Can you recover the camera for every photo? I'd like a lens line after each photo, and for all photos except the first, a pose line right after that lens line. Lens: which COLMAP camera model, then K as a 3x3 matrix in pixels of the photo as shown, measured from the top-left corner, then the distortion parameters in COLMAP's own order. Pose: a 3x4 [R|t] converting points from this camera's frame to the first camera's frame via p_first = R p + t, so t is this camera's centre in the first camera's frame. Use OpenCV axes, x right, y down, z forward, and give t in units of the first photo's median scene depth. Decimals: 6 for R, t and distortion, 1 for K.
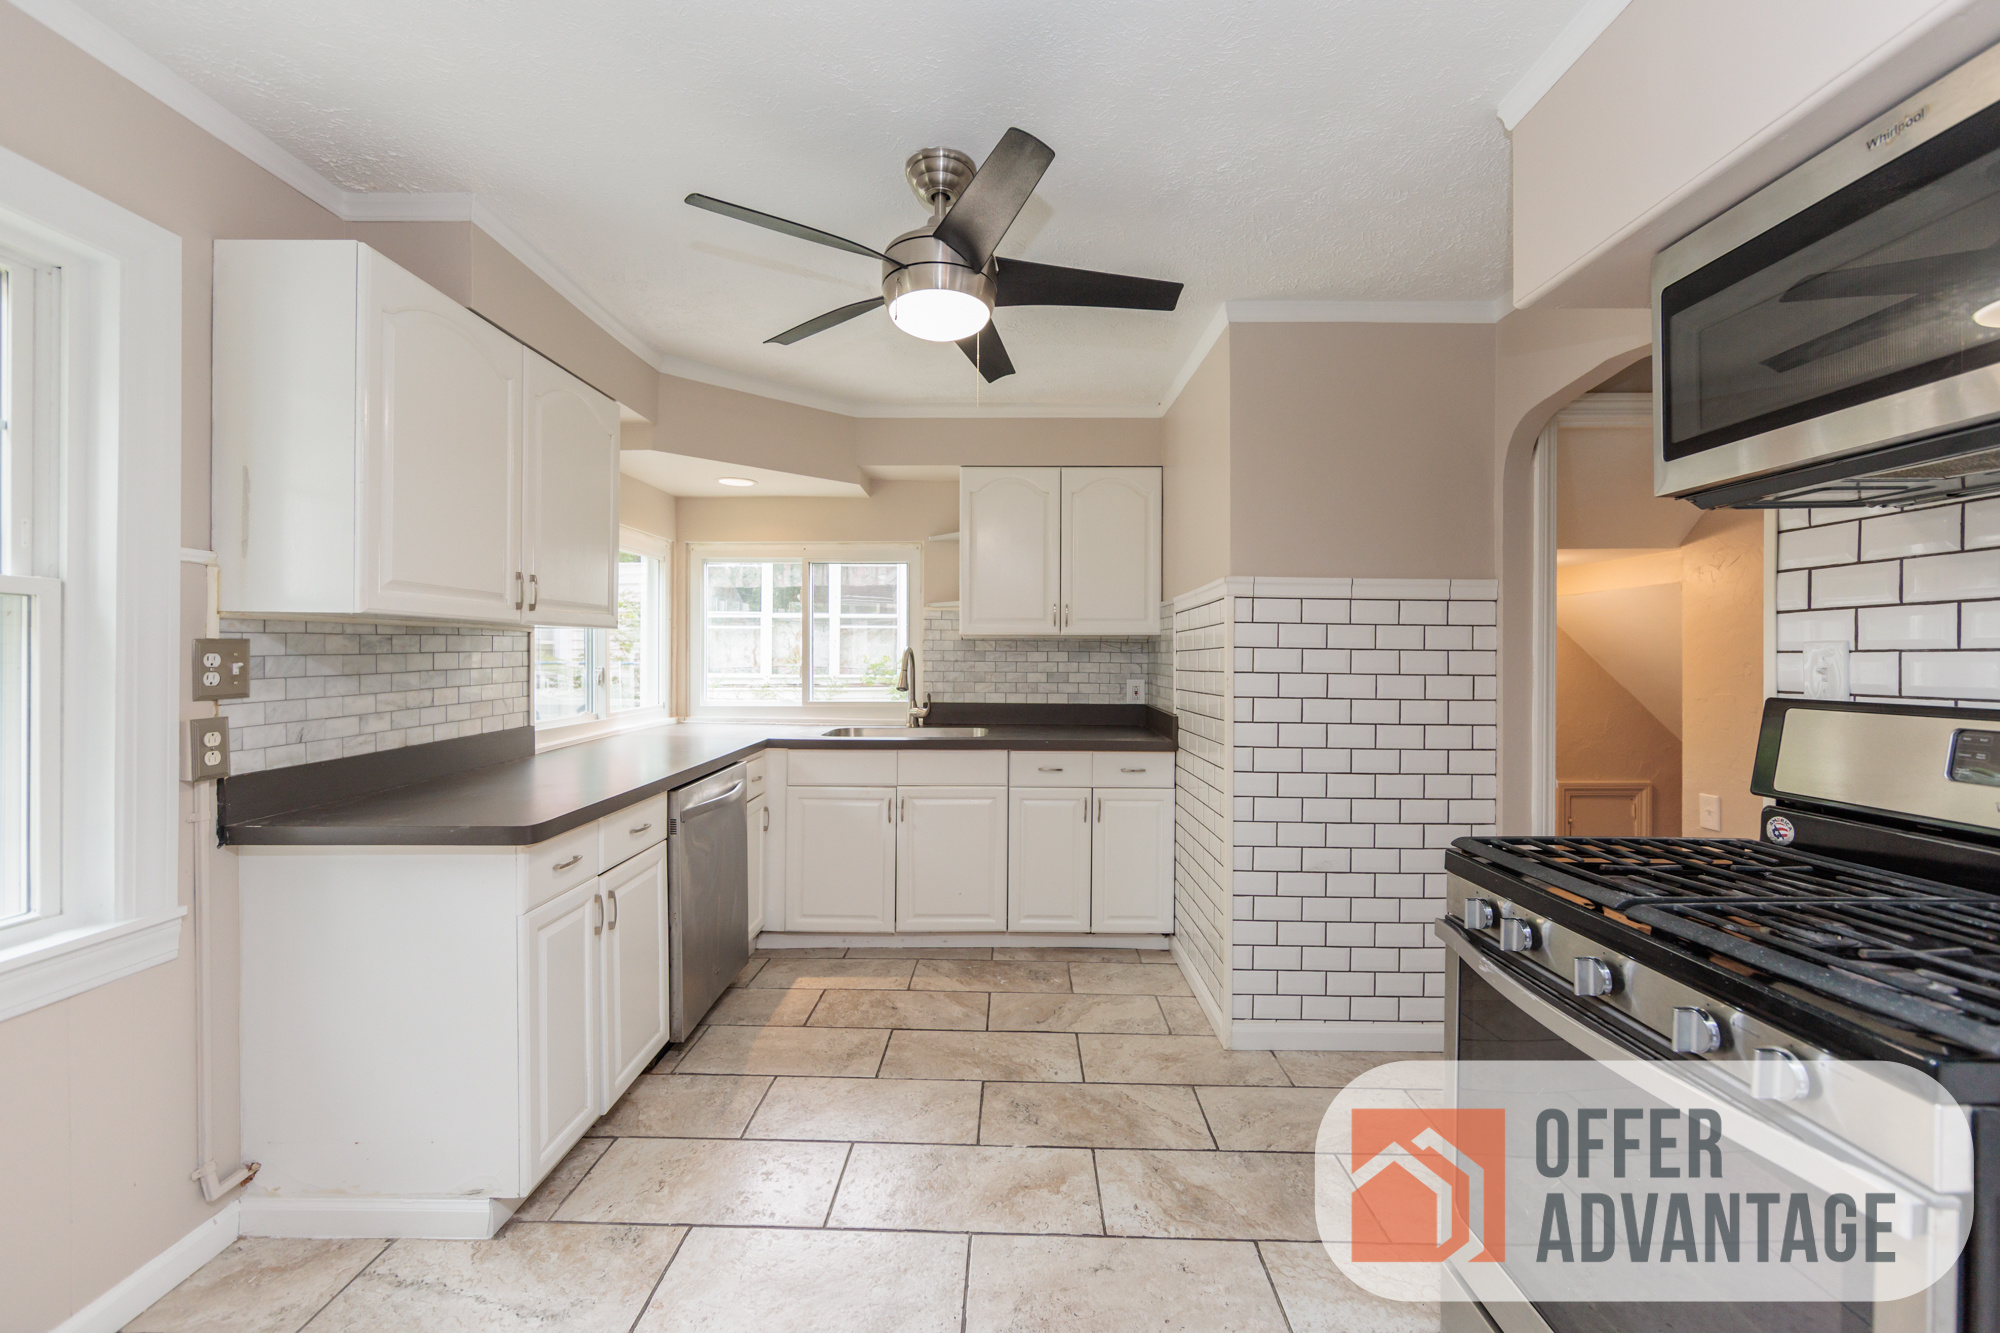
lens RADIAL K [[786.8, 0, 999.1], [0, 786.8, 659.3], [0, 0, 1]] dist [-0.000666, -0.000185]
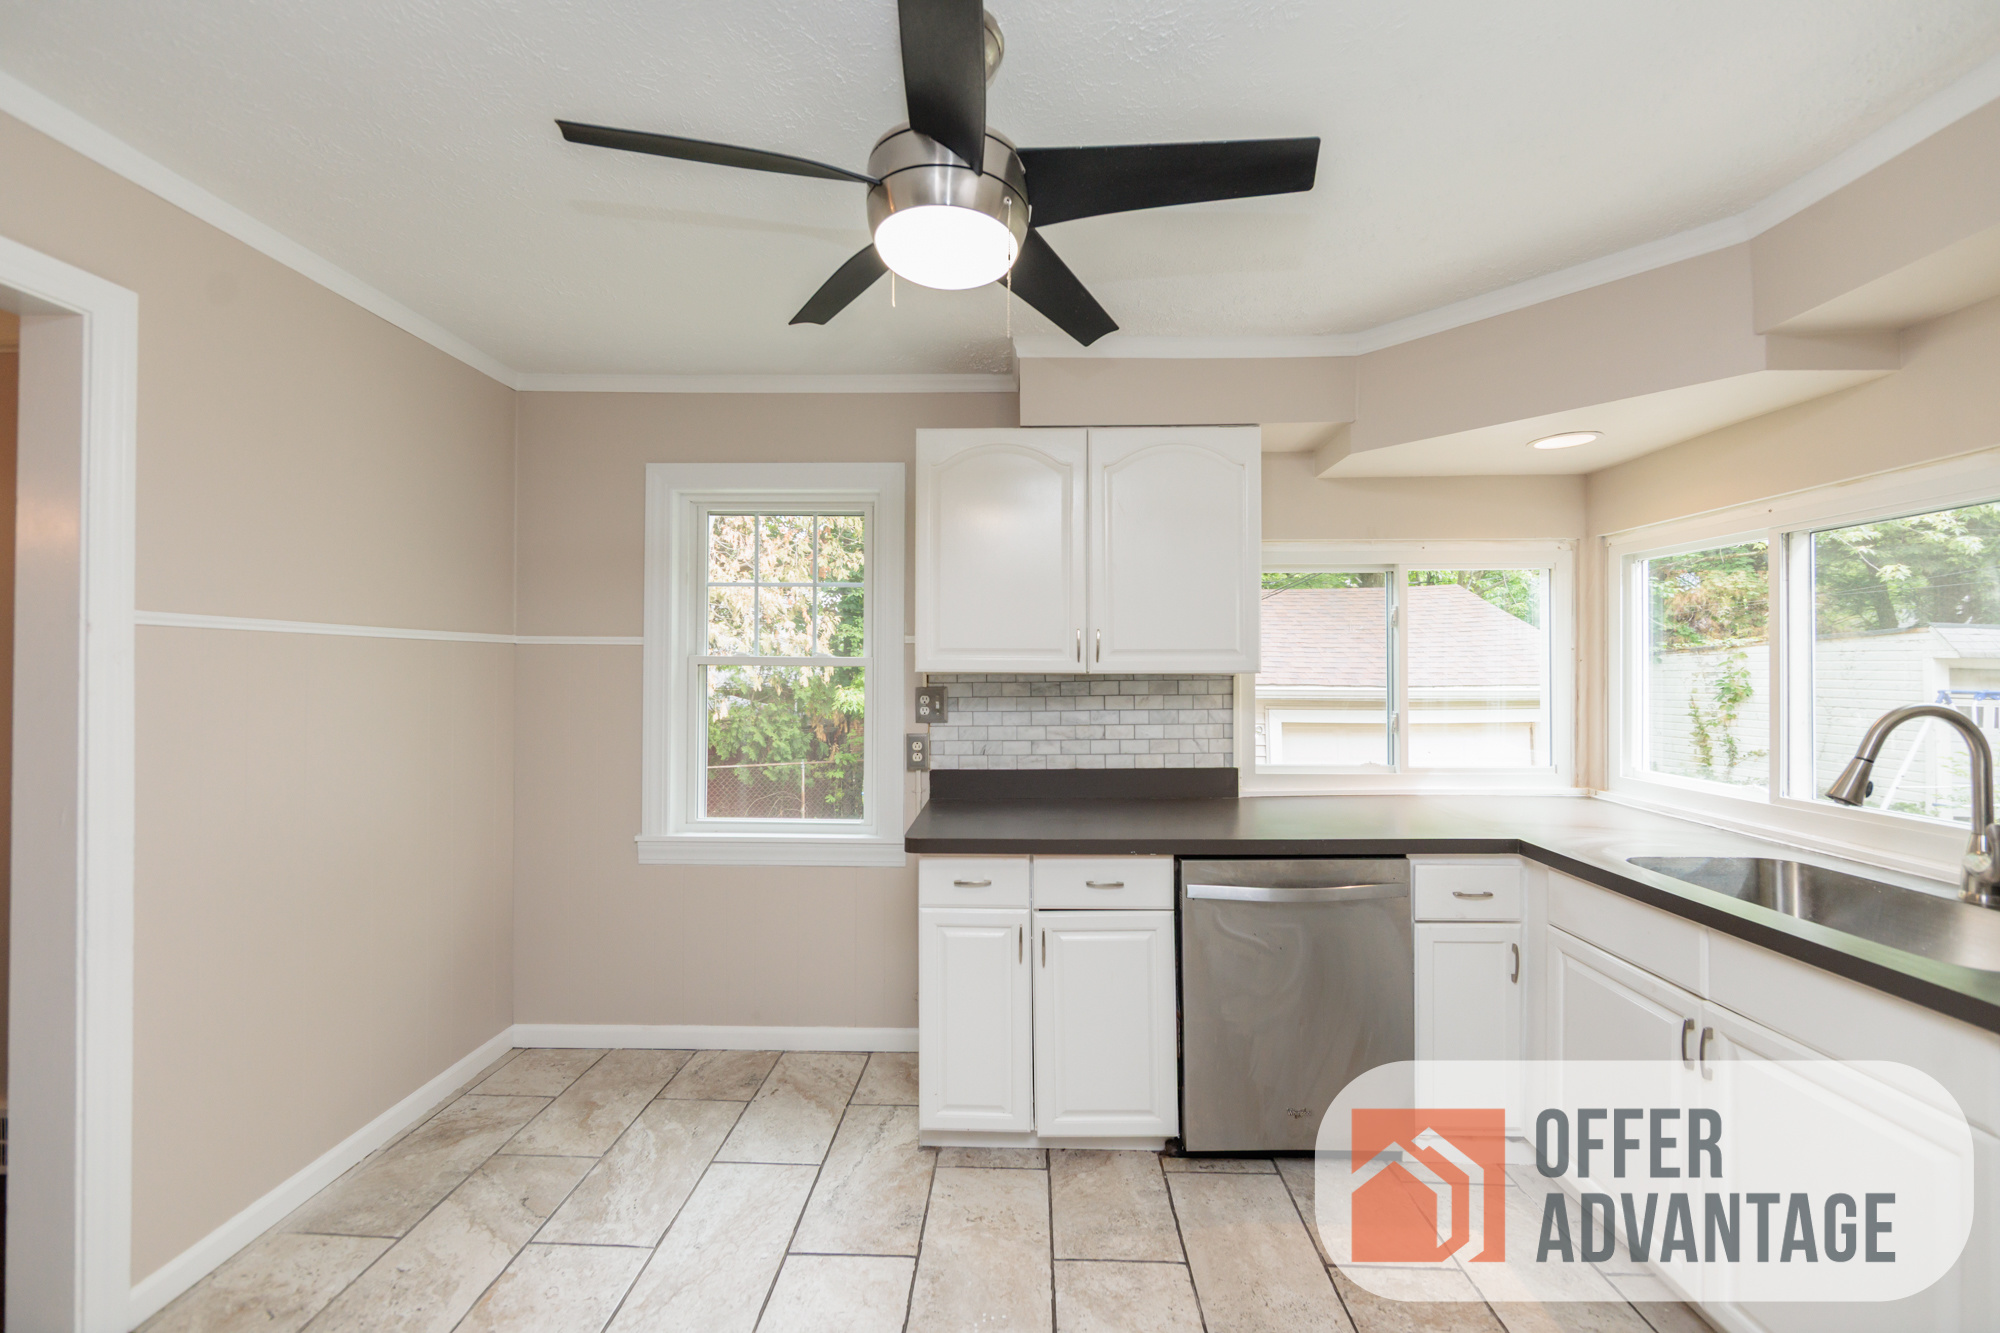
lens RADIAL K [[786.8, 0, 999.1], [0, 786.8, 659.3], [0, 0, 1]] dist [-0.000666, -0.000185]
pose [[-0.009045, -0.008019, -0.999927, 0.589370], [-0.008113, 0.999936, -0.007946, -0.062306], [0.999926, 0.008040, -0.009109, 0.983815]]
